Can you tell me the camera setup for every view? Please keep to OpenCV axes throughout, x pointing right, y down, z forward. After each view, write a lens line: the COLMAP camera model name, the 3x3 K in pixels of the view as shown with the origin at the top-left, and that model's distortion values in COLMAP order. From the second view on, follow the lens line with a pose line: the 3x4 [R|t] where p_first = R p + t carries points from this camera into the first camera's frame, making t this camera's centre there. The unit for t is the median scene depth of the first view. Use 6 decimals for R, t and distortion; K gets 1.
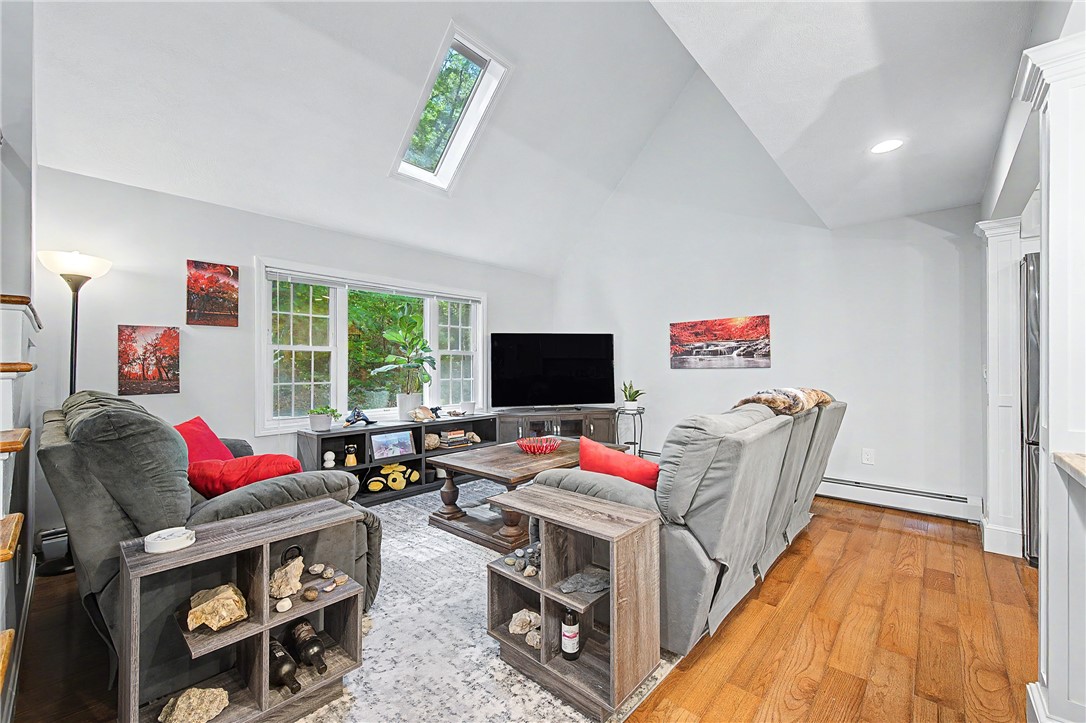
lens RADIAL K [[434.3, 0, 539.0], [0, 434.3, 361.4], [0, 0, 1]] dist [0.003071, 0.000428]
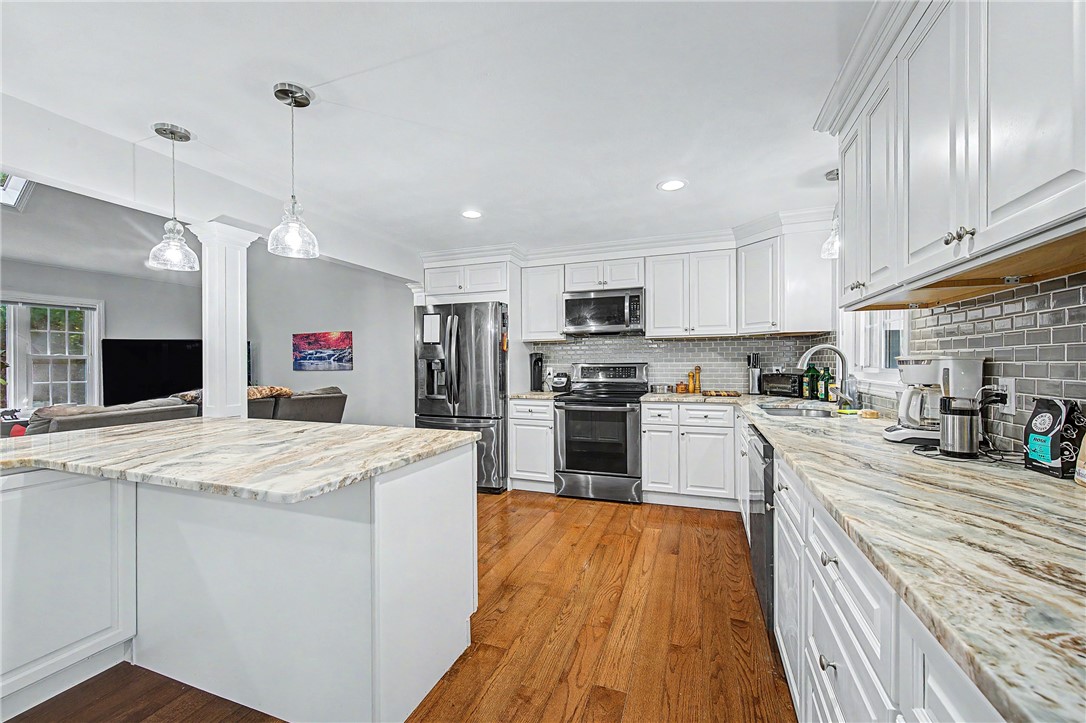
lens RADIAL K [[434.3, 0, 545.2], [0, 434.3, 366.2], [0, 0, 1]] dist [0.003071, 0.000428]
pose [[0.923549, -0.003617, 0.383462, 0.518723], [-0.003096, 0.999853, 0.016888, -0.019986], [-0.383467, -0.016784, 0.923402, -0.446744]]
